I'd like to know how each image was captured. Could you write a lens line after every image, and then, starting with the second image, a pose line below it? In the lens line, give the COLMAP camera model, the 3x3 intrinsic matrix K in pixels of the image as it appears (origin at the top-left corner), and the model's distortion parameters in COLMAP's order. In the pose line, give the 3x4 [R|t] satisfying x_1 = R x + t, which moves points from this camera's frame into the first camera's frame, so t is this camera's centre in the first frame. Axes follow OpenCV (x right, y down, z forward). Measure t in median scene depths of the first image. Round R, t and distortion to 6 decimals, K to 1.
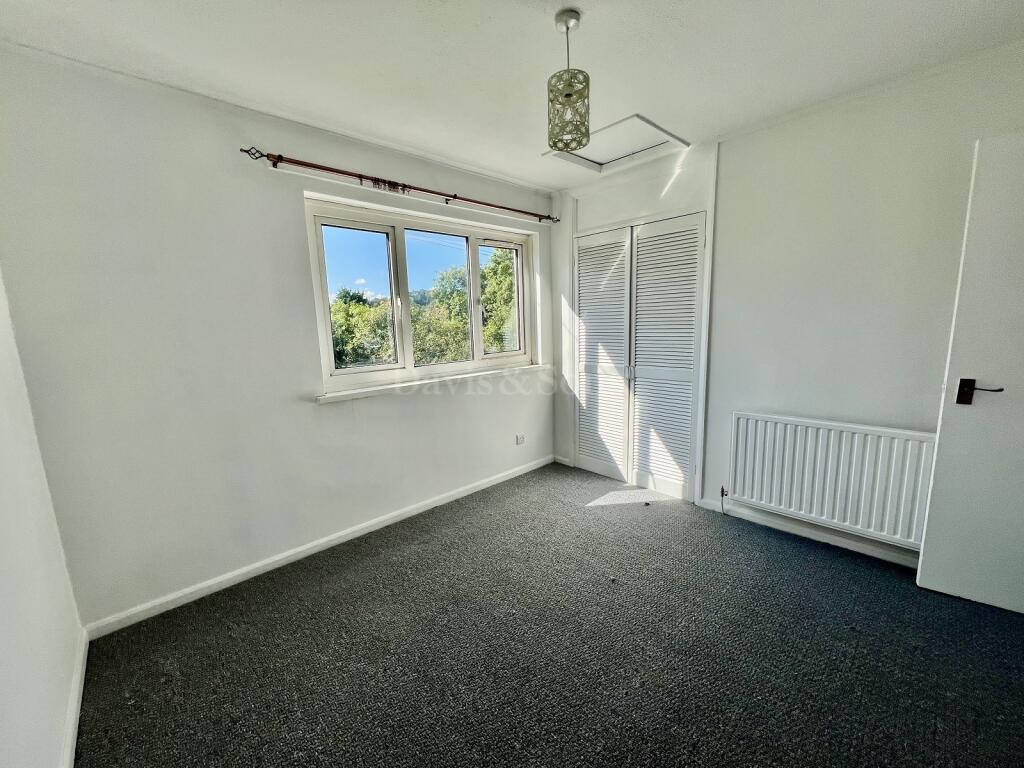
lens RADIAL K [[412.4, 0, 512.0], [0, 412.4, 384.0], [0, 0, 1]] dist [0.001978, -0.000090]
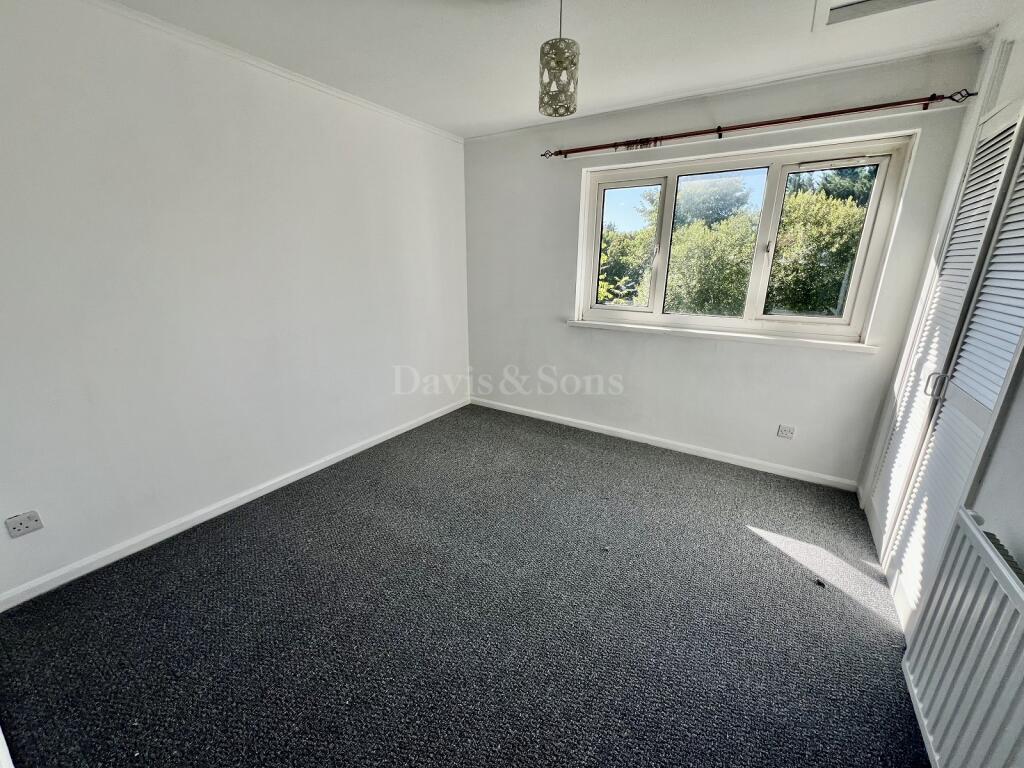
lens RADIAL K [[412.4, 0, 512.0], [0, 412.4, 384.0], [0, 0, 1]] dist [0.001978, -0.000090]
pose [[0.240937, 0.306526, -0.920864, 0.562323], [-0.163012, 0.948118, 0.272947, -0.076051], [0.956753, 0.084348, 0.278404, 0.275681]]
